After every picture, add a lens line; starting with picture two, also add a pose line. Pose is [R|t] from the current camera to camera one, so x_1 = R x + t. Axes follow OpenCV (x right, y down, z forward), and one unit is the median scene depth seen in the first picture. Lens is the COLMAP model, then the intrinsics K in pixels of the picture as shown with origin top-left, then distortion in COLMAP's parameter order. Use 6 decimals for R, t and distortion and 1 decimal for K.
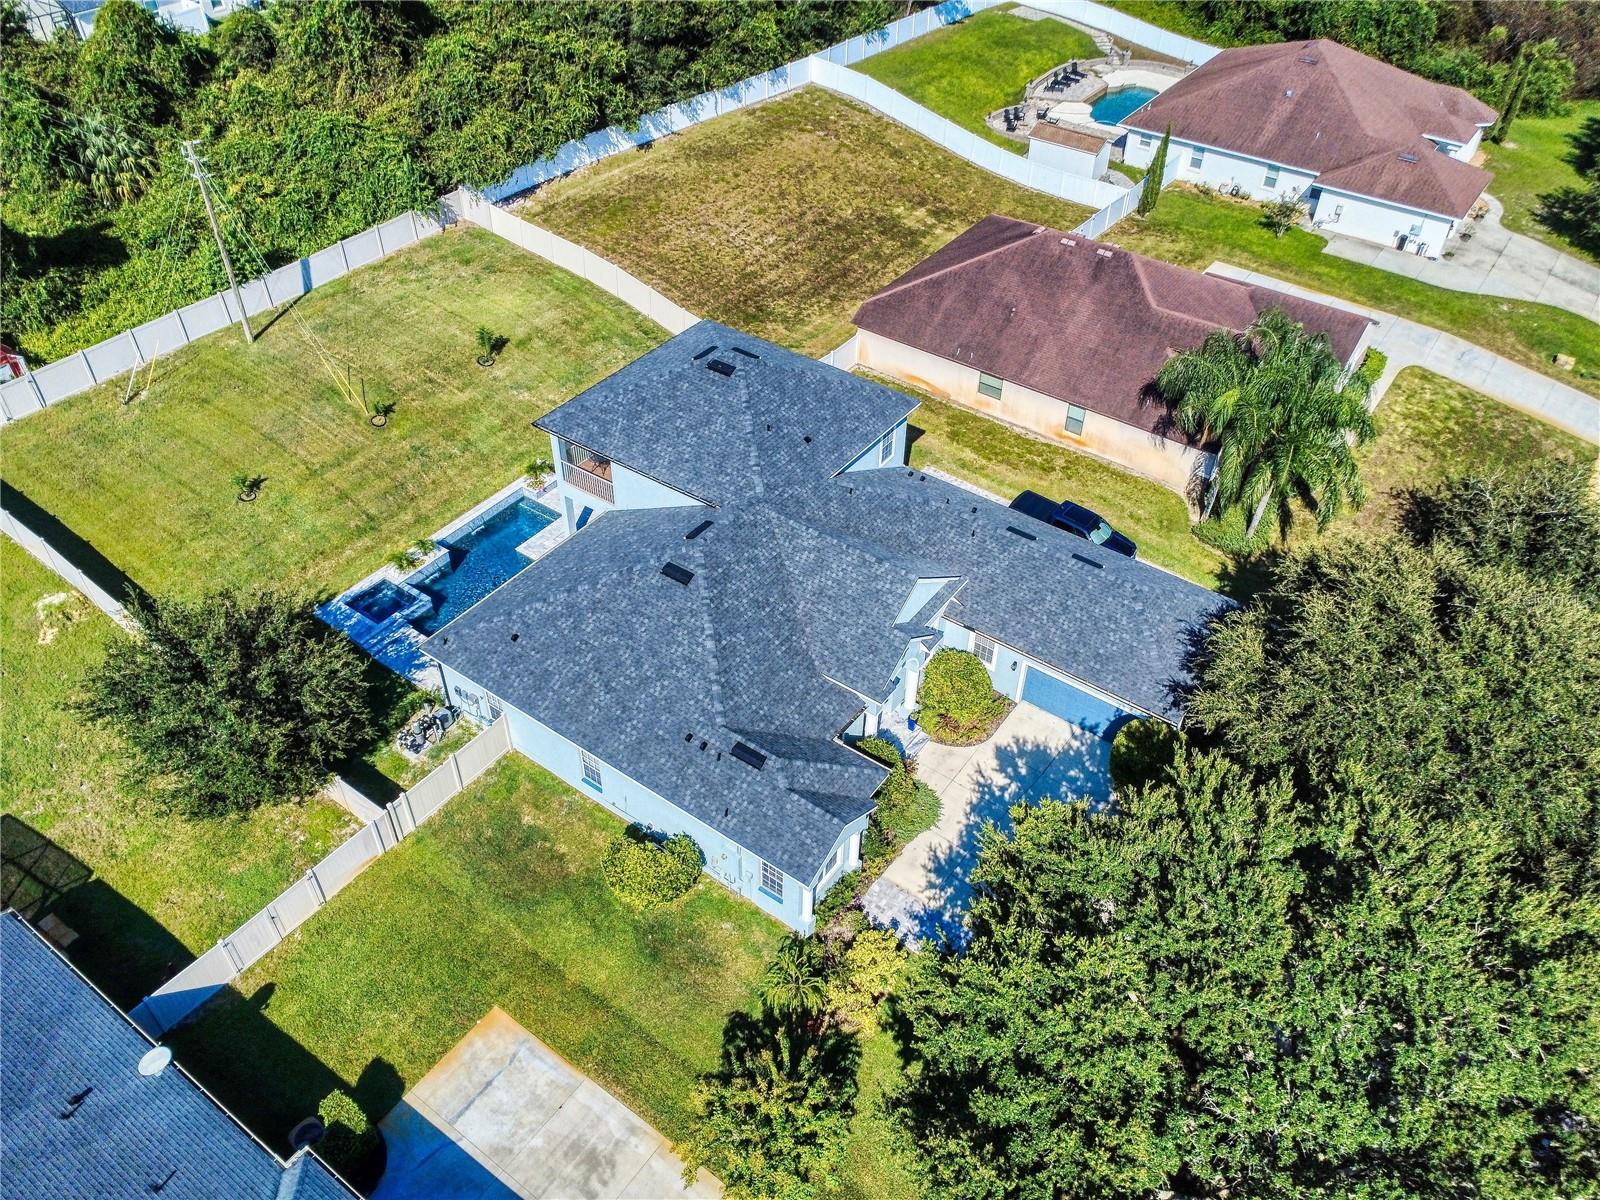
lens RADIAL K [[1207.1, 0, 804.5], [0, 1207.1, 595.5], [0, 0, 1]] dist [0.009915, -0.008146]
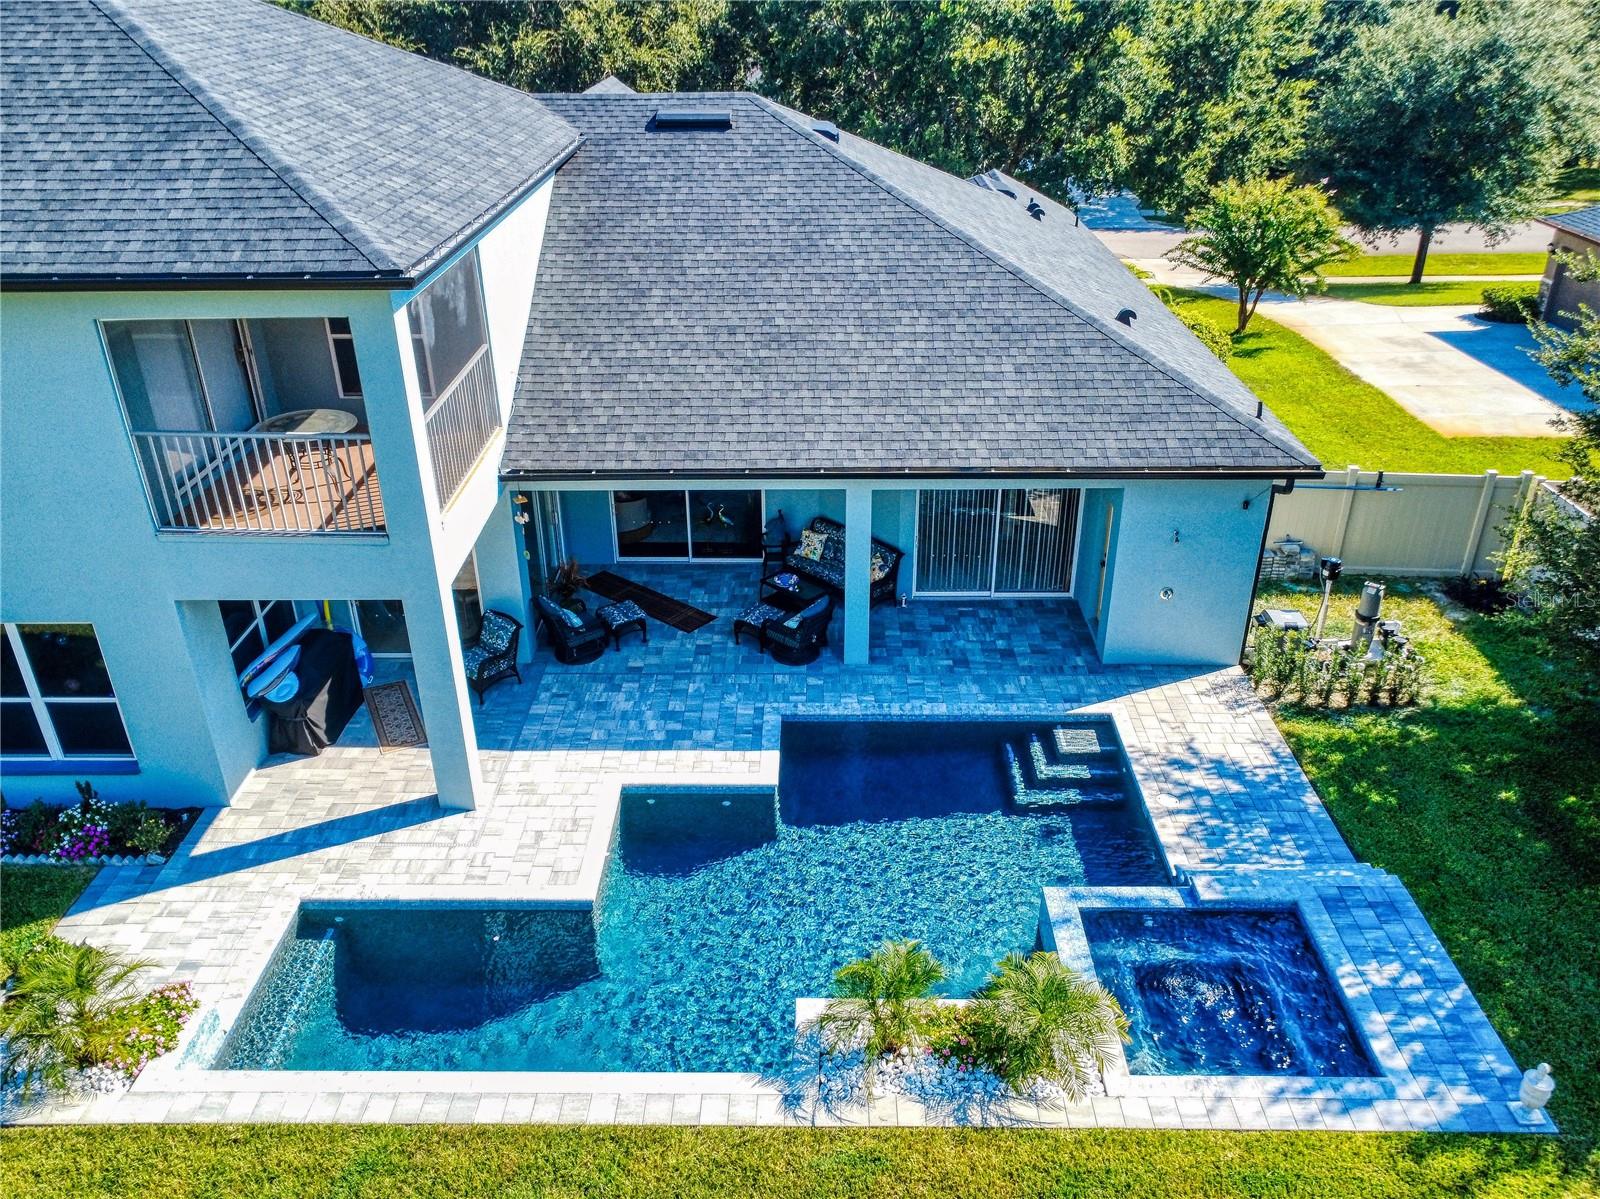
lens RADIAL K [[1220.6, 0, 801.6], [0, 1220.6, 589.6], [0, 0, 1]] dist [-0.001788, 0.000796]
pose [[-0.567892, -0.393243, 0.723090, -0.311942], [0.541732, 0.482831, 0.688041, -0.160037], [-0.619698, 0.782454, -0.061164, 0.711776]]
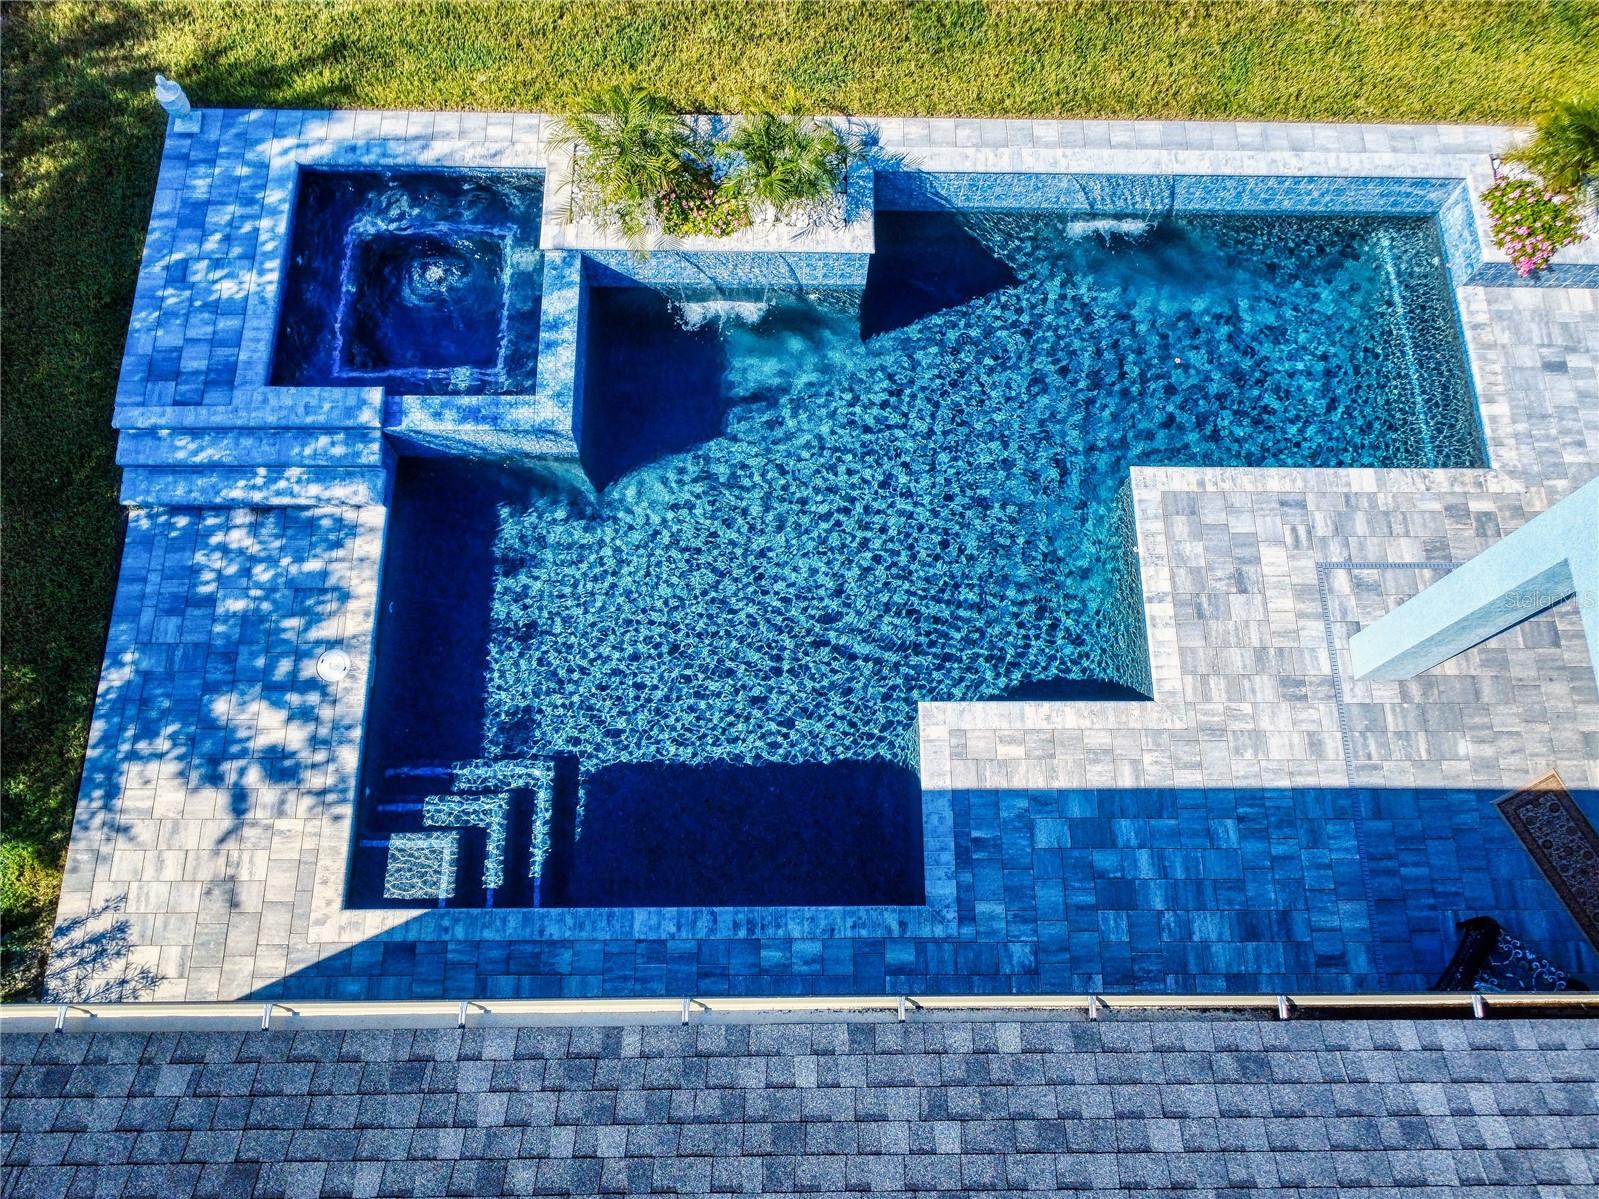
lens RADIAL K [[1206.4, 0, 804.0], [0, 1206.4, 595.0], [0, 0, 1]] dist [0.009915, -0.008146]
pose [[0.584616, 0.772614, -0.247570, -0.156603], [-0.550182, 0.601806, 0.578903, -0.082151], [0.596258, -0.202228, 0.776904, 0.617400]]
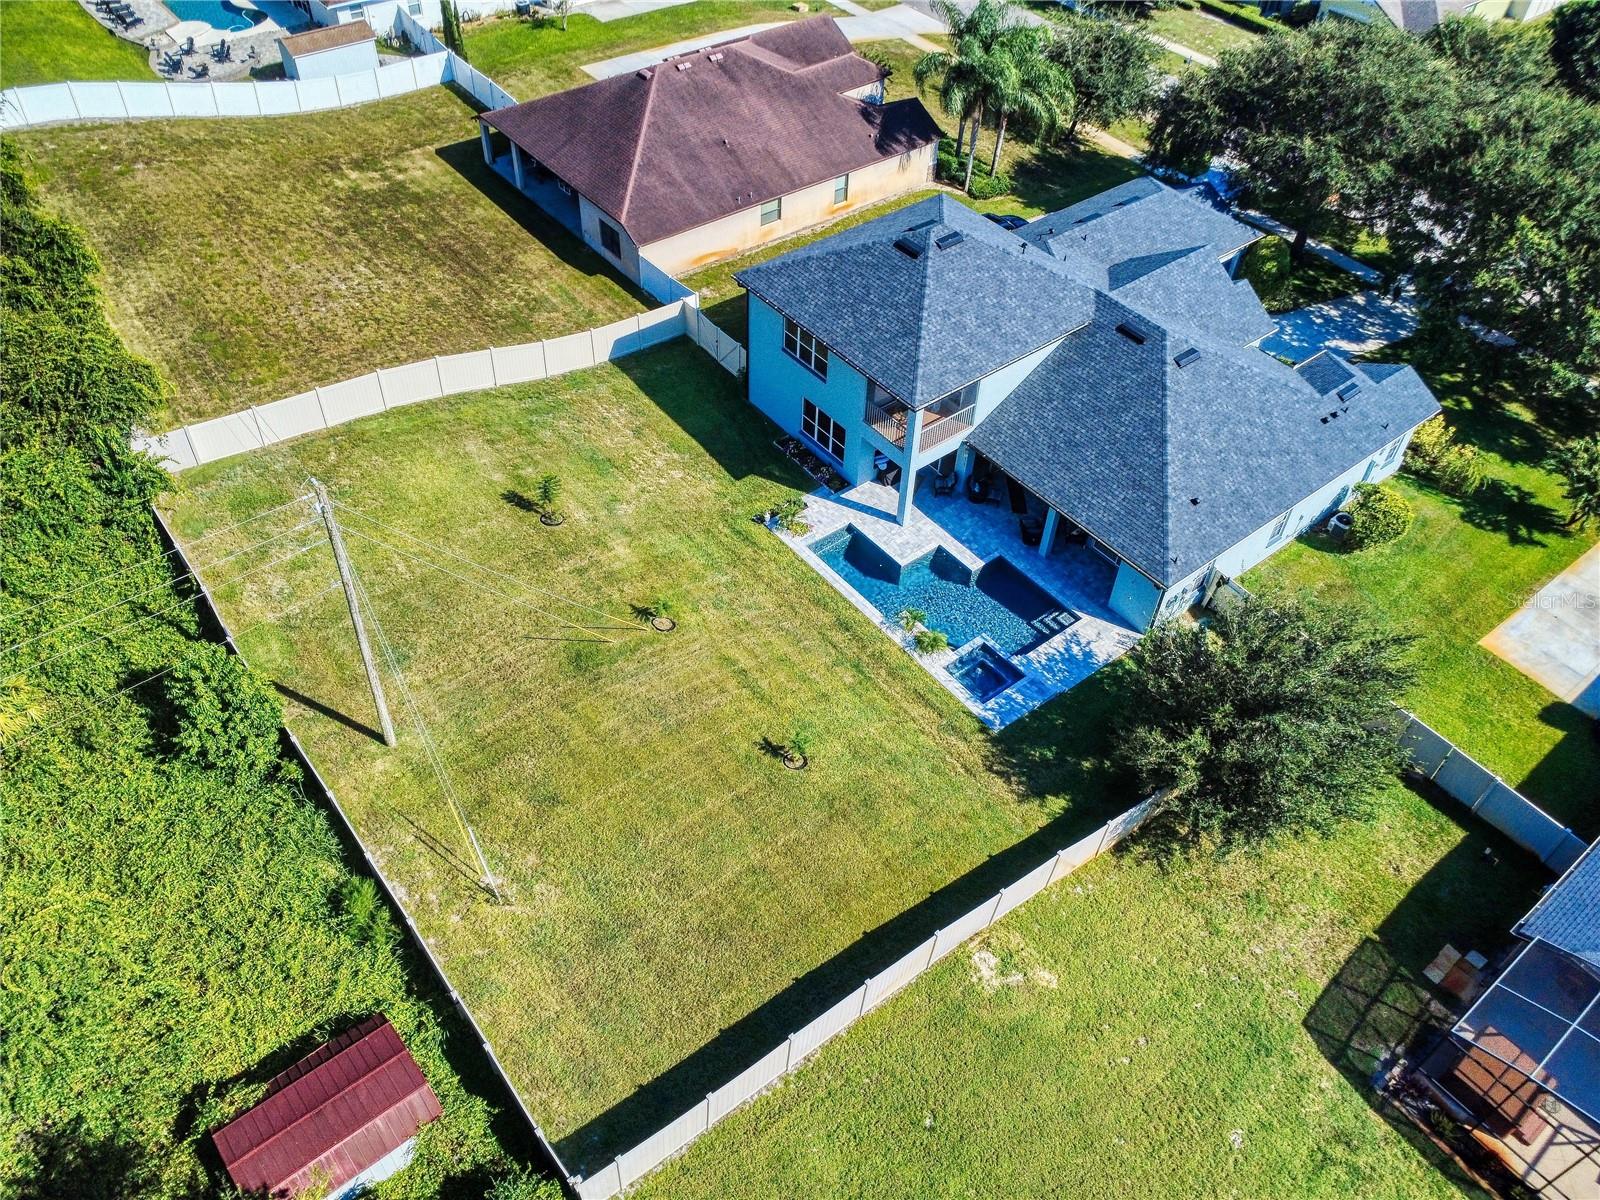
lens RADIAL K [[1207.1, 0, 804.5], [0, 1207.1, 595.5], [0, 0, 1]] dist [0.009915, -0.008146]
pose [[0.276081, -0.698674, 0.660026, -0.645508], [0.614010, 0.656527, 0.438137, -0.342165], [-0.739439, 0.284301, 0.610248, 0.394987]]
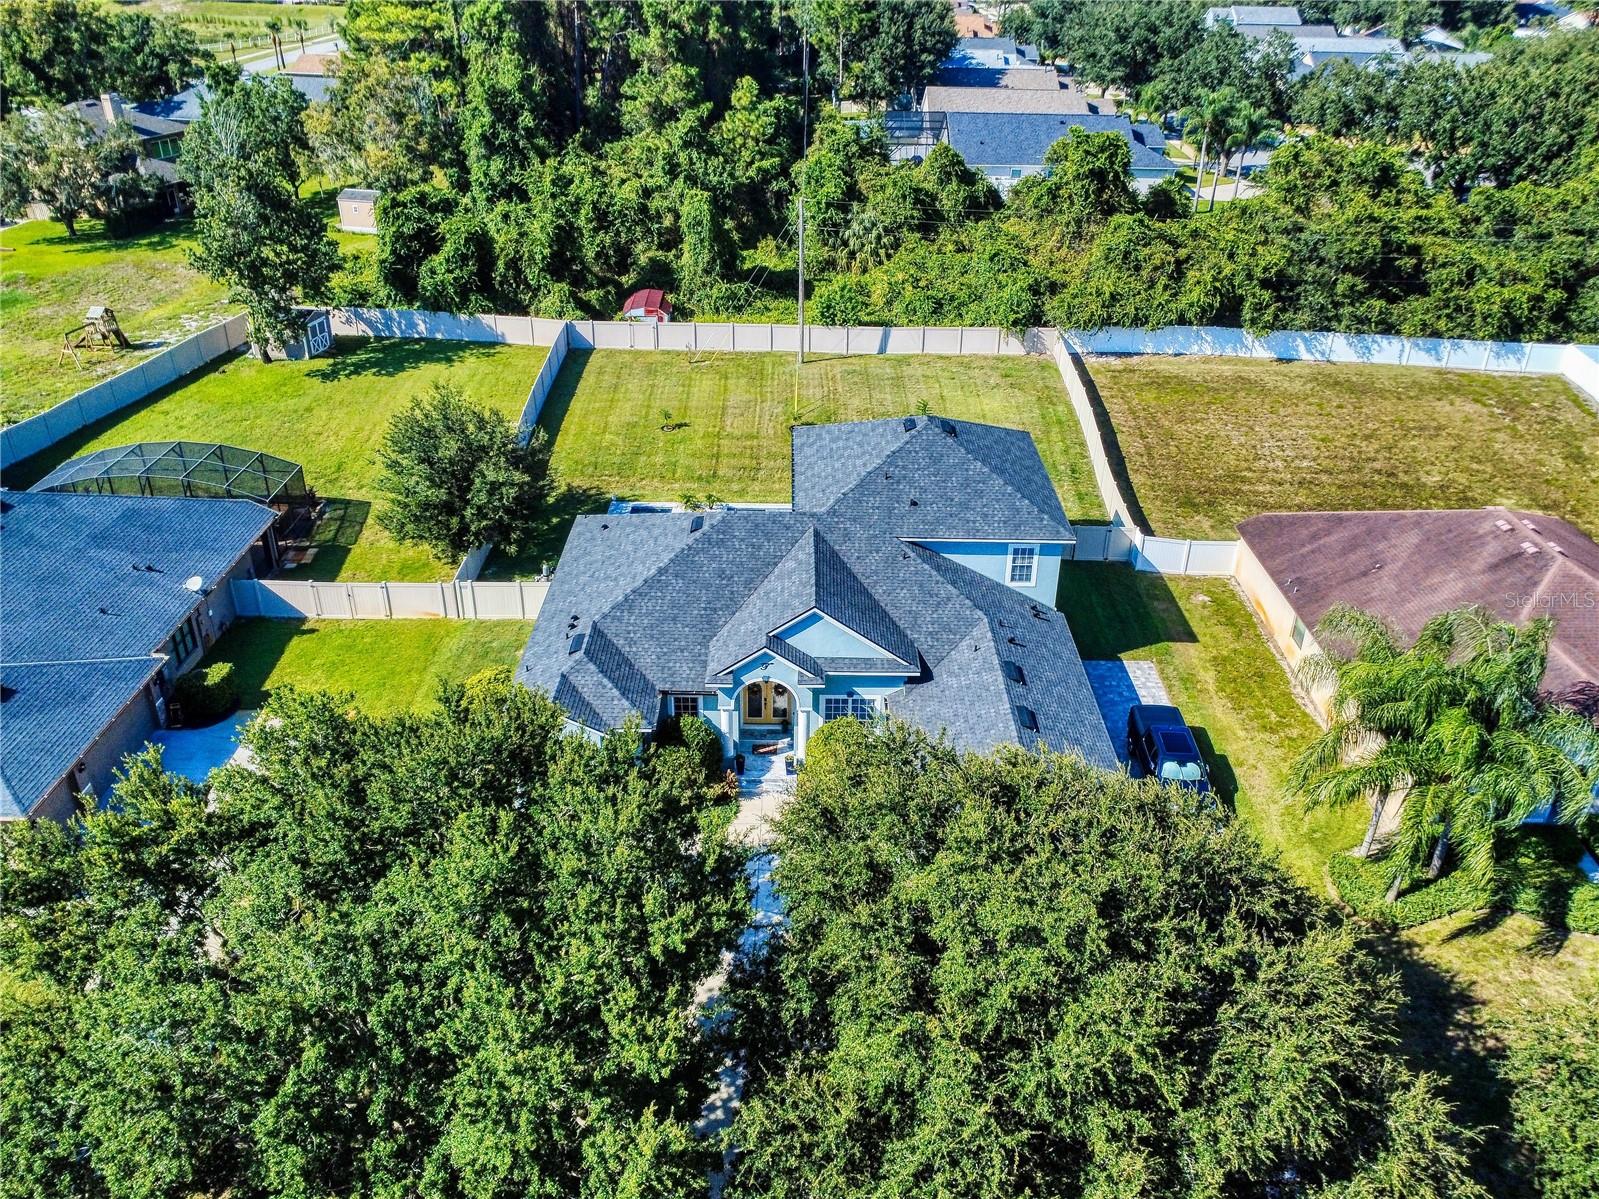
lens RADIAL K [[1258.0, 0, 828.2], [0, 1258.0, 592.9], [0, 0, 1]] dist [0.006042, -0.005459]
pose [[0.590909, 0.374998, -0.714285, 0.500239], [-0.540967, 0.841022, -0.005993, -0.014154], [0.598482, 0.389946, 0.699829, 0.169418]]
